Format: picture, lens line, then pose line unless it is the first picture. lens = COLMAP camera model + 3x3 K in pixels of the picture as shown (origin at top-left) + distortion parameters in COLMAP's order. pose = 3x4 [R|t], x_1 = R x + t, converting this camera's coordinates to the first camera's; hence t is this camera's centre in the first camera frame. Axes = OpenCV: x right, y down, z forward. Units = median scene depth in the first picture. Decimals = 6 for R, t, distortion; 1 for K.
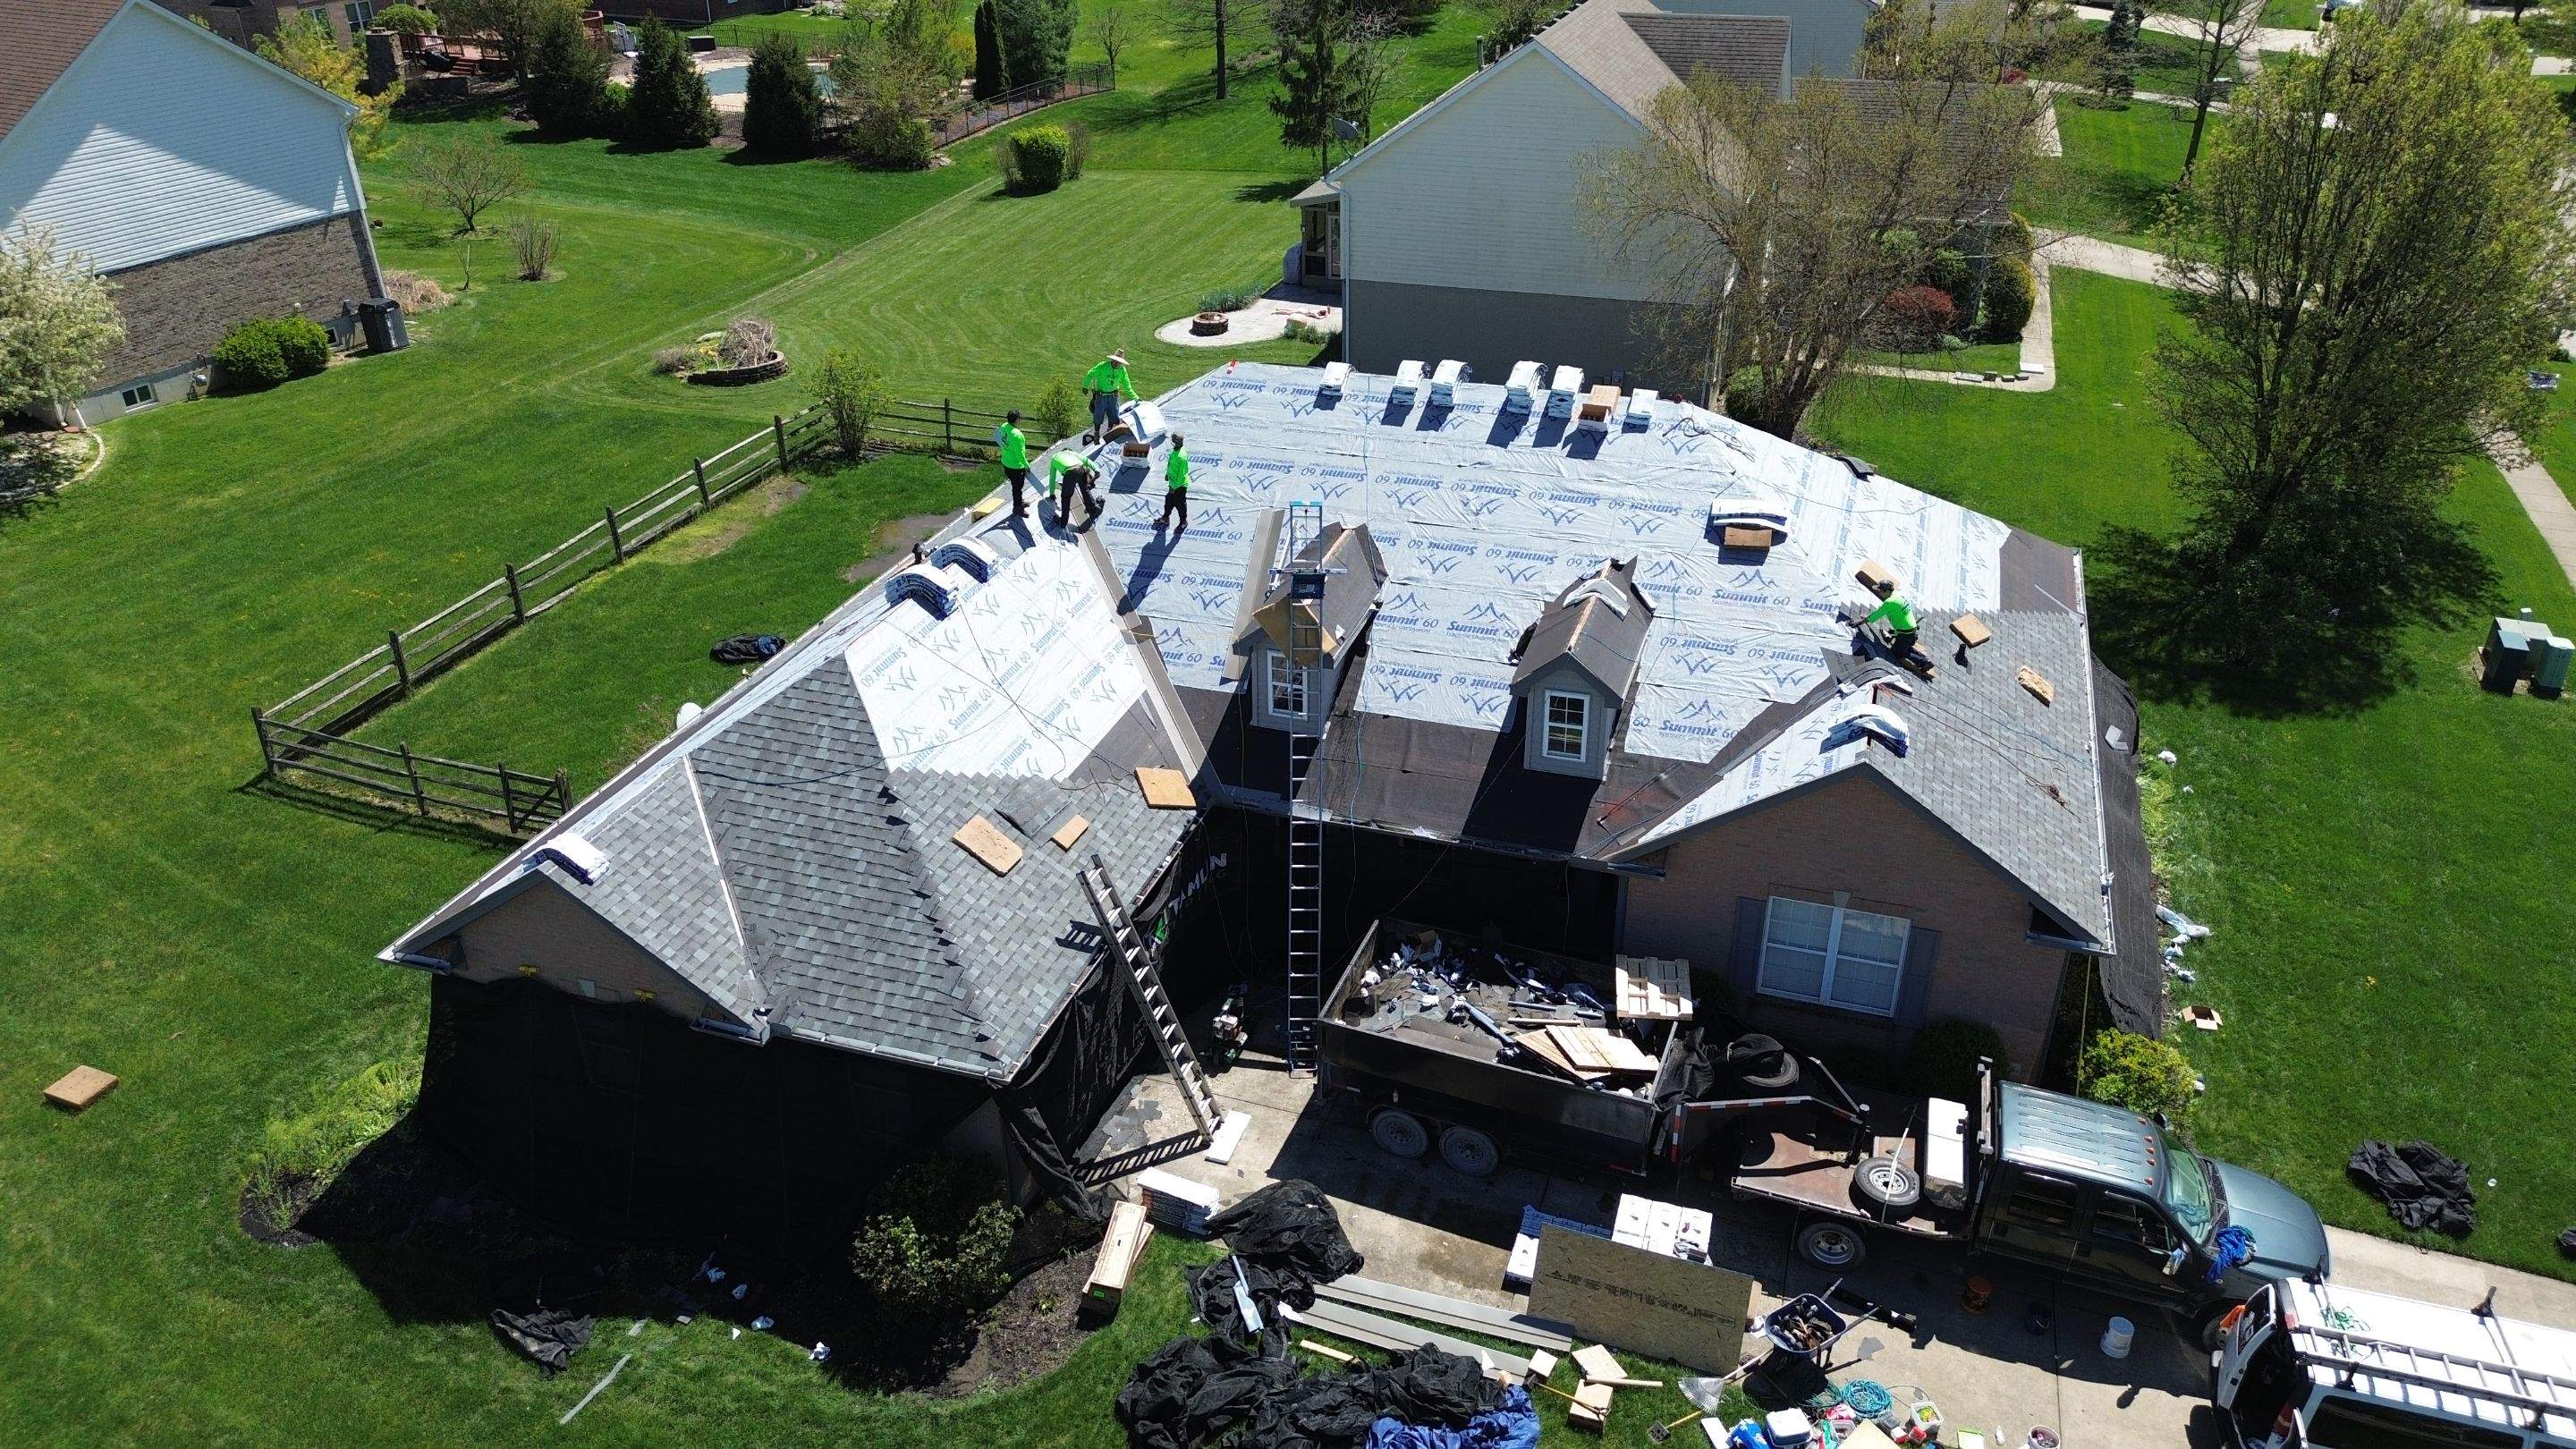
lens RADIAL K [[1815.1, 0, 1295.4], [0, 1815.1, 716.1], [0, 0, 1]] dist [0.079788, -0.082301]
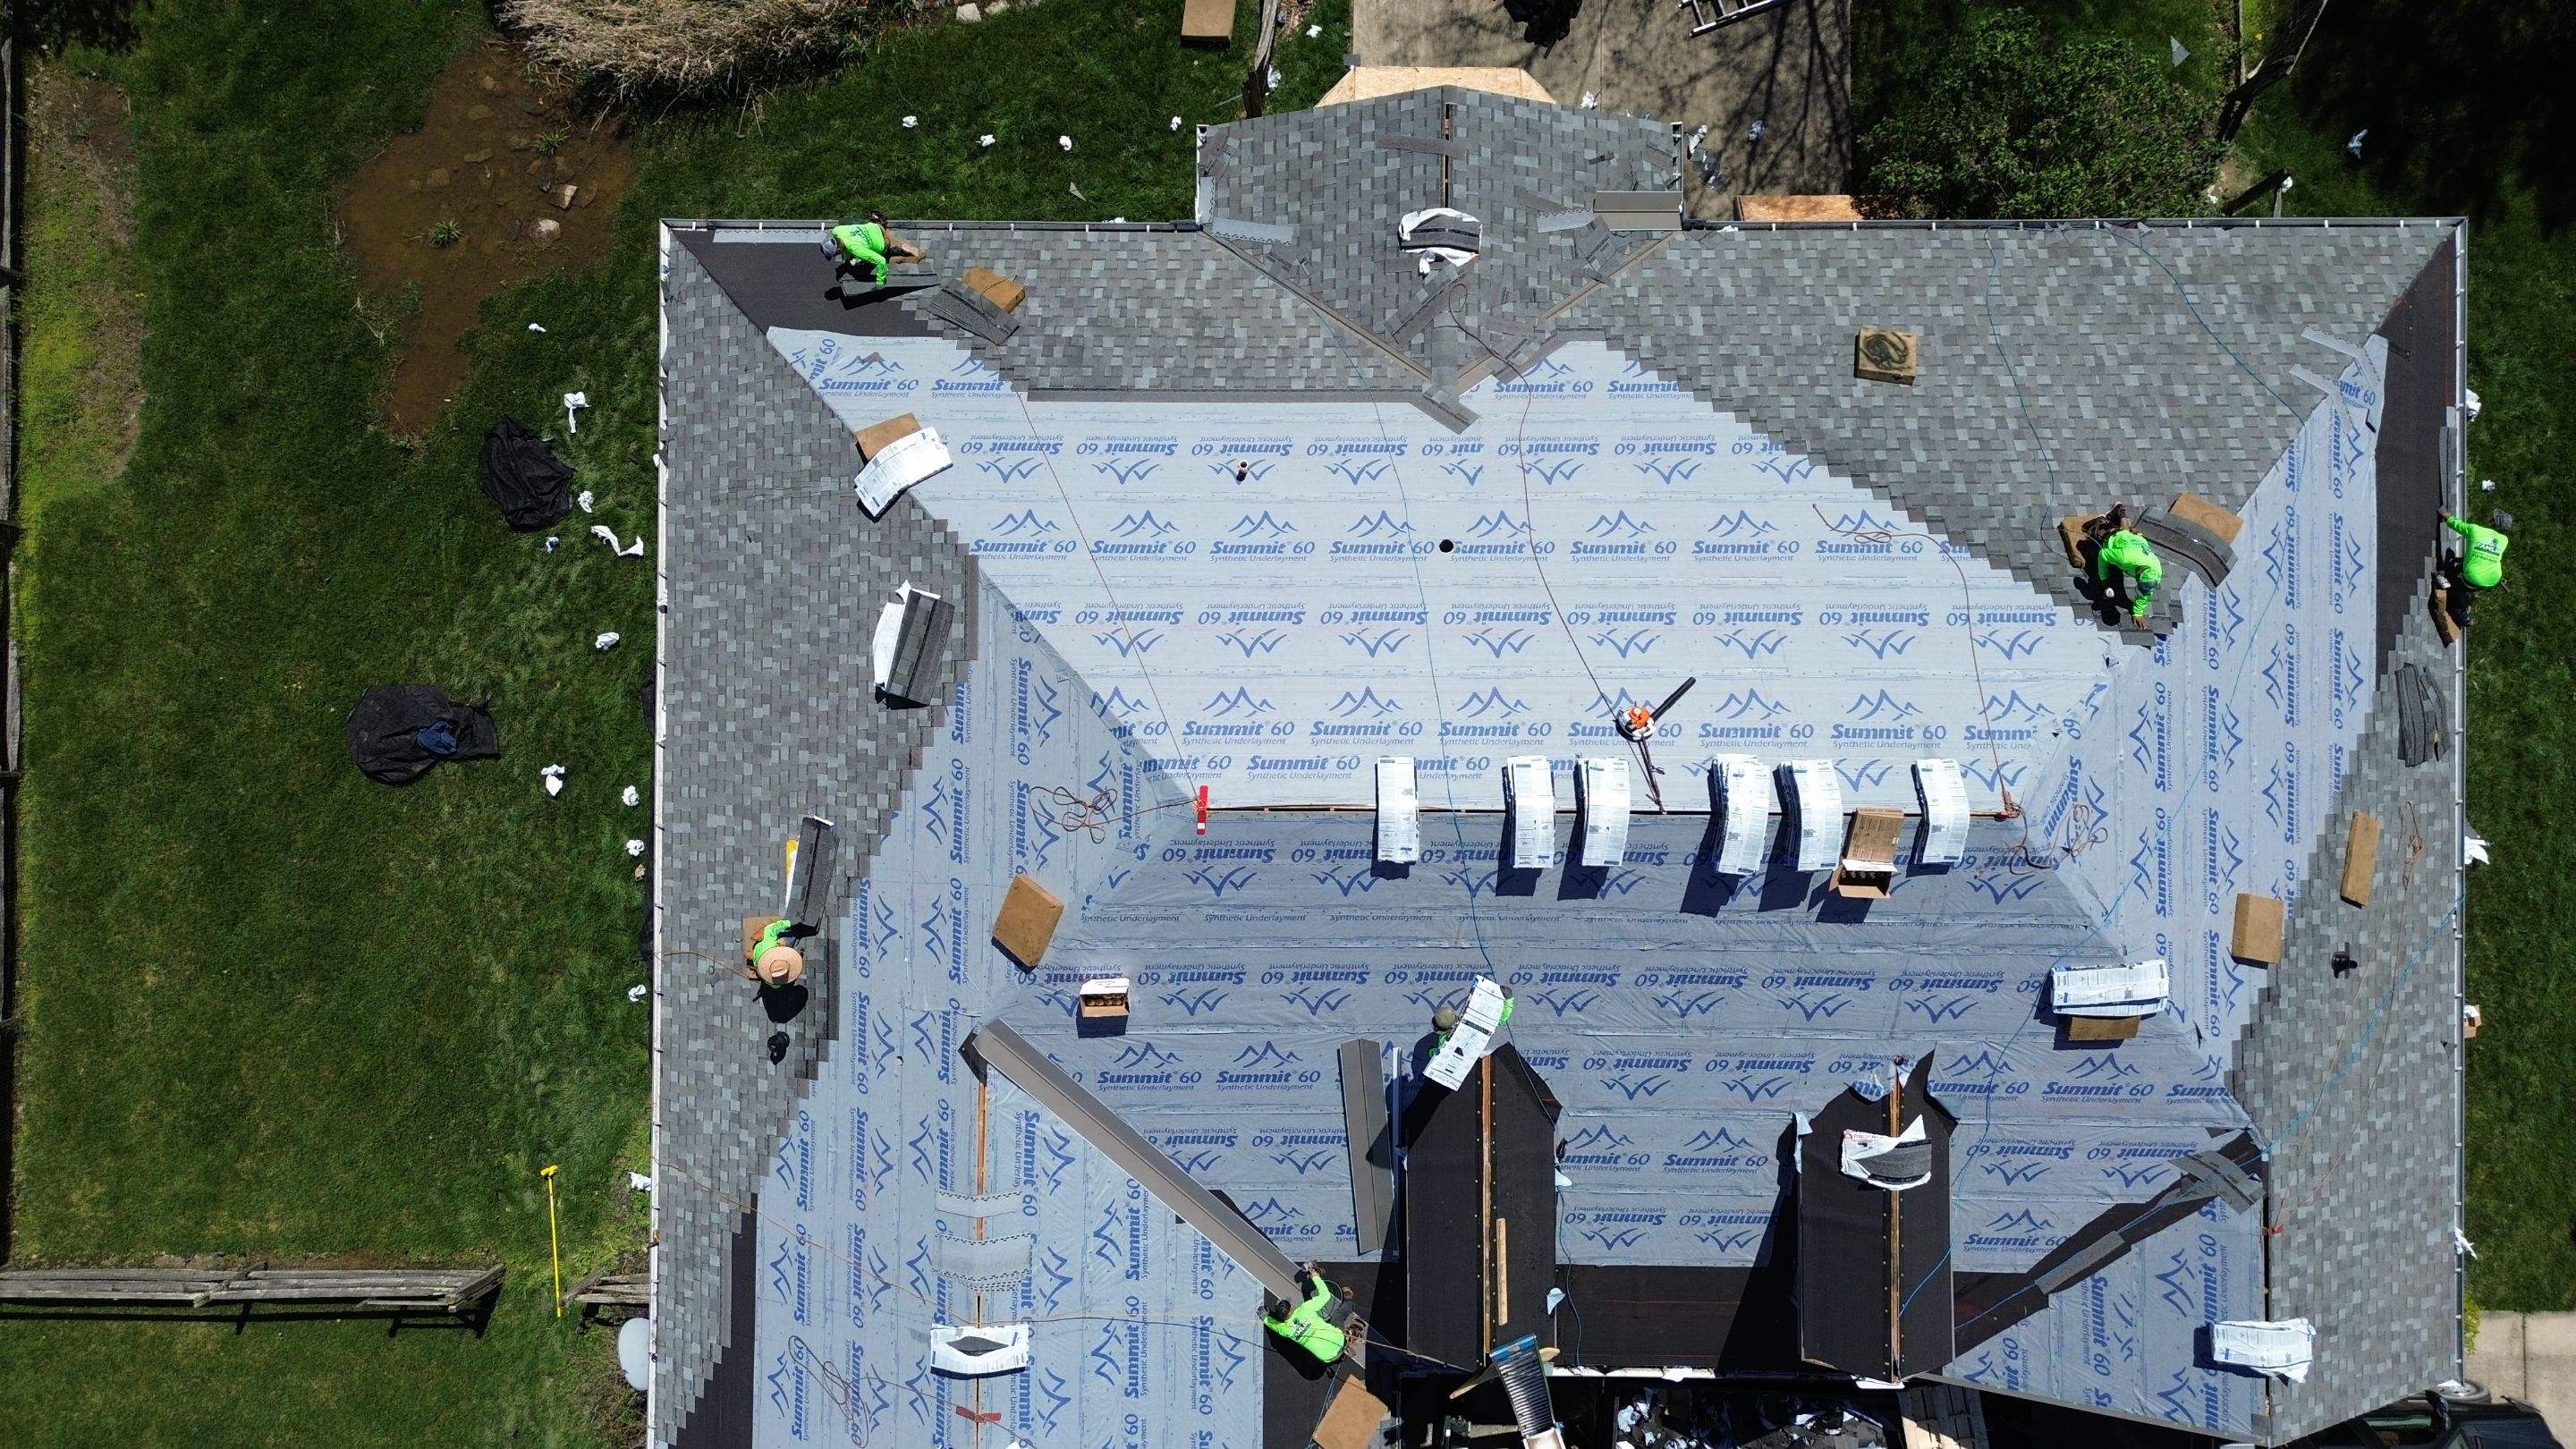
lens RADIAL K [[1815.1, 0, 1299.5], [0, 1815.1, 719.0], [0, 0, 1]] dist [0.079788, -0.082301]
pose [[0.948674, -0.316238, -0.003400, 0.006275], [0.157518, 0.463157, 0.872166, -0.765919], [-0.274237, -0.827937, 0.489198, 0.825428]]
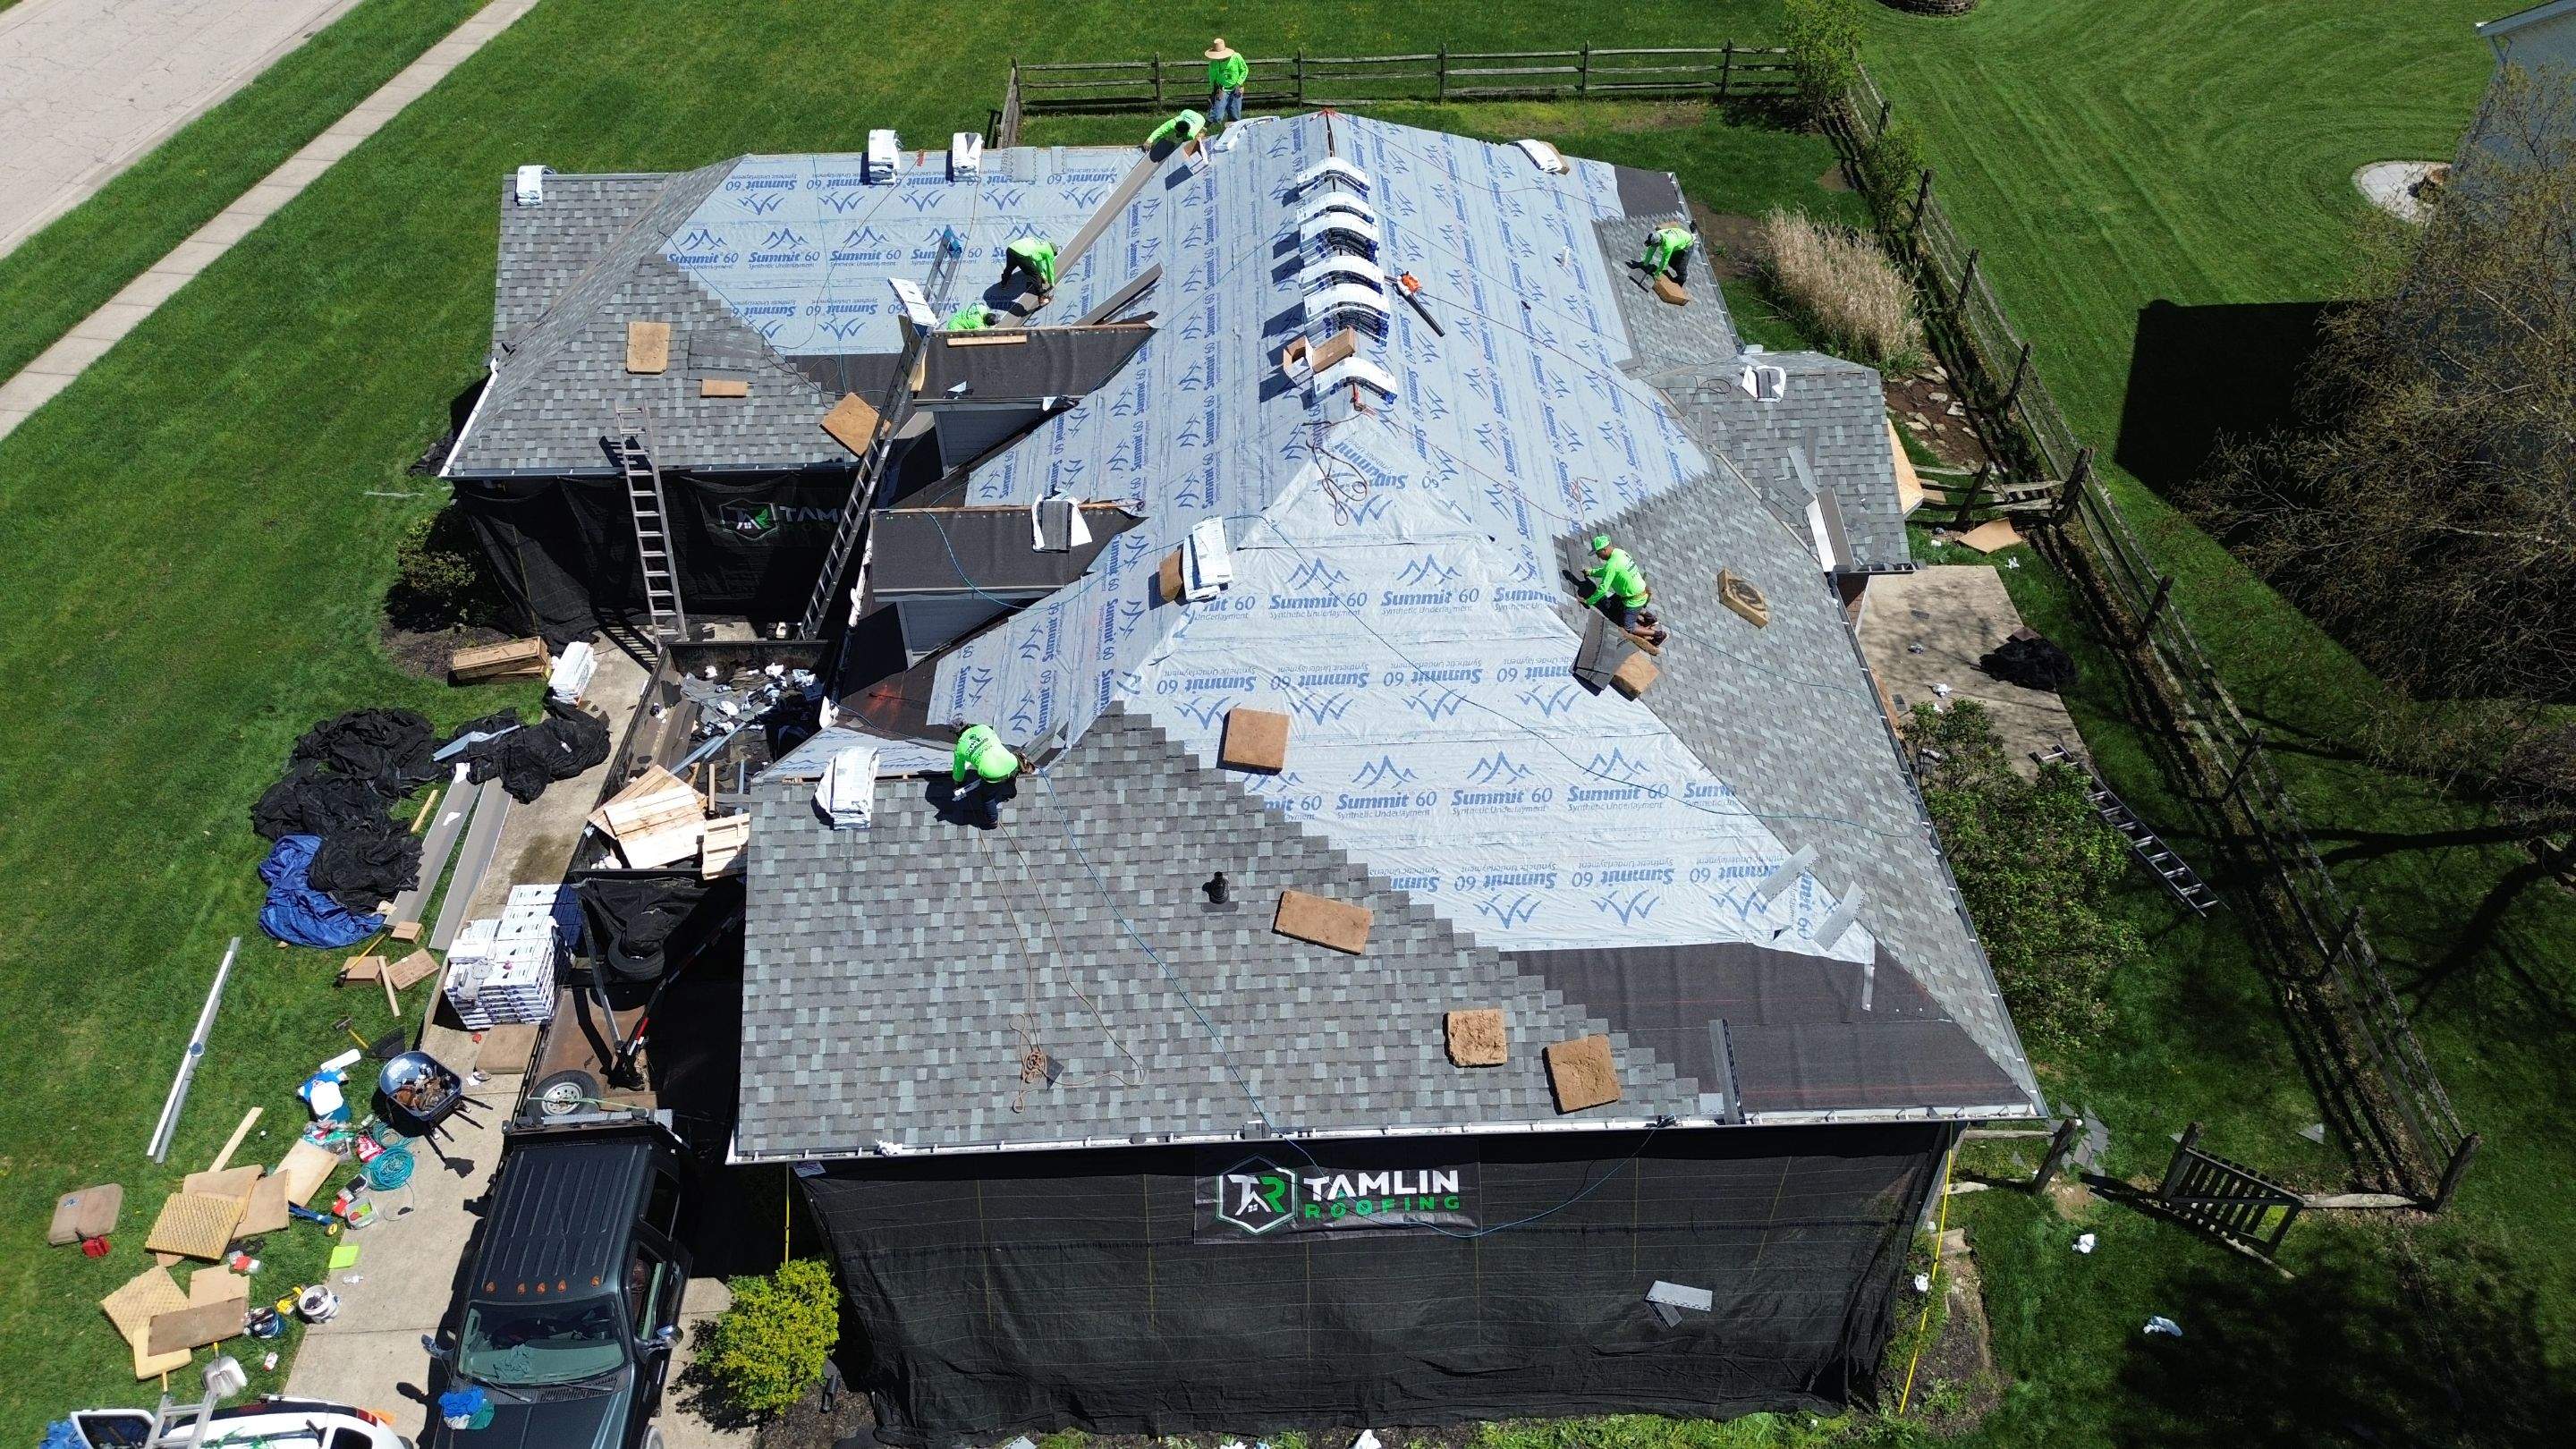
lens RADIAL K [[1815.1, 0, 1298.8], [0, 1815.1, 717.5], [0, 0, 1]] dist [0.079788, -0.082301]
pose [[0.352083, 0.640586, -0.682413, 0.801417], [-0.439919, 0.756803, 0.483446, -0.430540], [0.826141, 0.129993, 0.548263, 0.623359]]
